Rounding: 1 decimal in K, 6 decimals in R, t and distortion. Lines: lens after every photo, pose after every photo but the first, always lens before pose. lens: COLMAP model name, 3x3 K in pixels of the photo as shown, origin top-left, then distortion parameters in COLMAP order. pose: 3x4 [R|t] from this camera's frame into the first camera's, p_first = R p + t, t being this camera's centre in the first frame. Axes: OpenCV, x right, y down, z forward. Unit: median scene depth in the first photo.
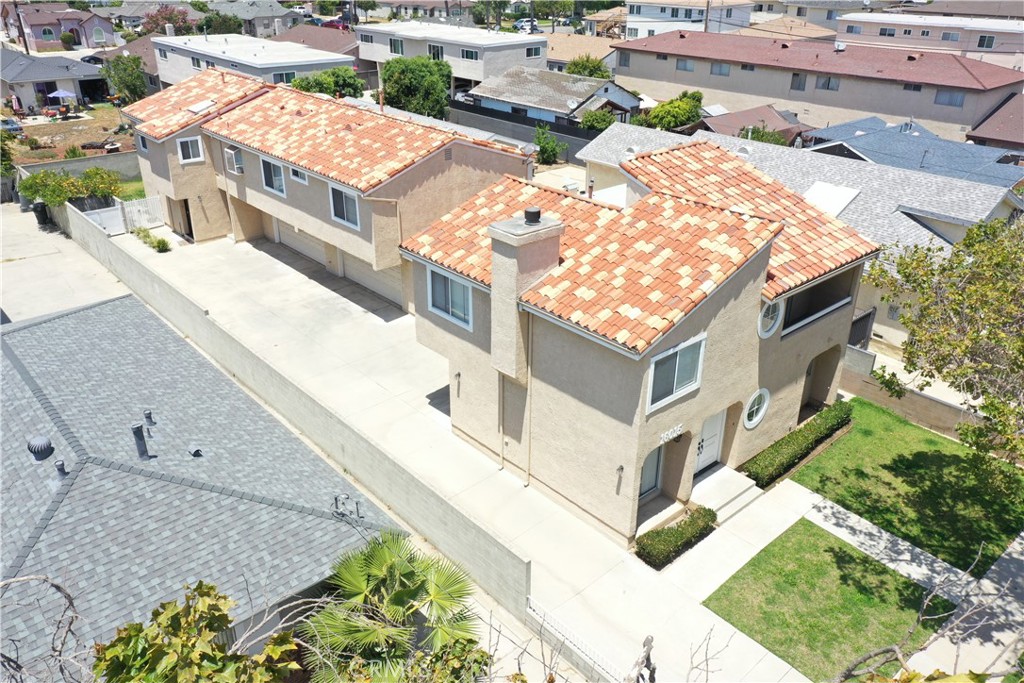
lens RADIAL K [[795.9, 0, 512.3], [0, 795.9, 316.5], [0, 0, 1]] dist [0.024245, -0.003822]
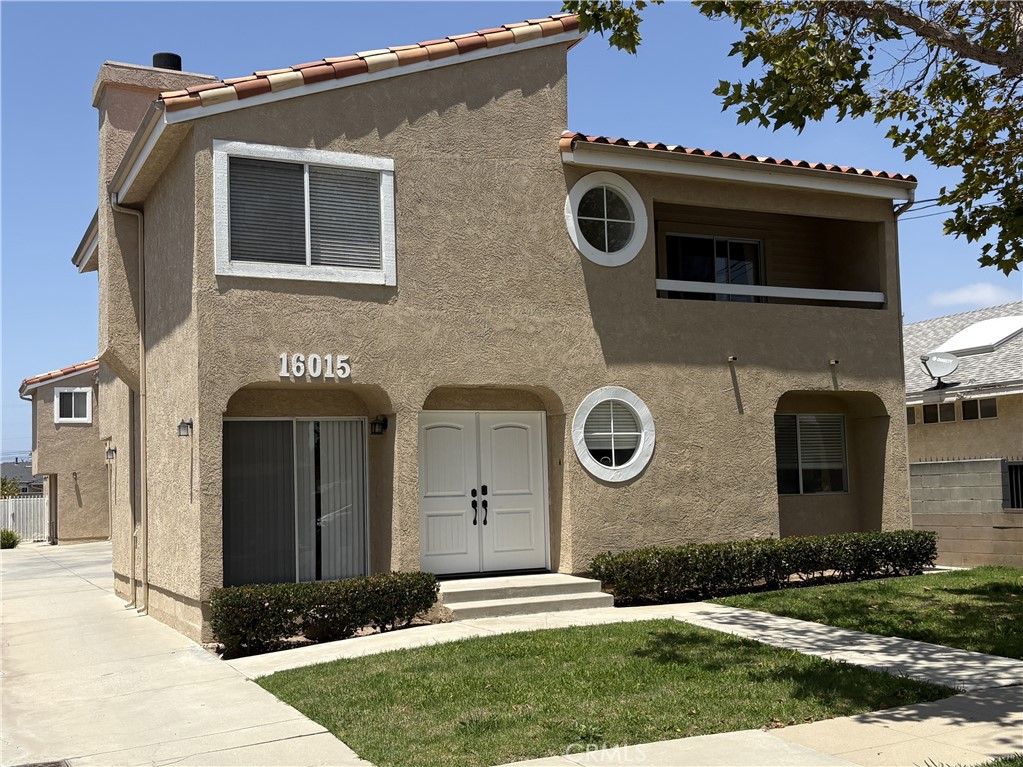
lens RADIAL K [[1133.1, 0, 527.3], [0, 1133.1, 389.9], [0, 0, 1]] dist [0.197788, -0.617623]
pose [[0.965625, -0.055085, -0.254034, 0.478031], [-0.074638, 0.877376, -0.473963, 0.455979], [0.248991, 0.476632, 0.843105, 0.475042]]
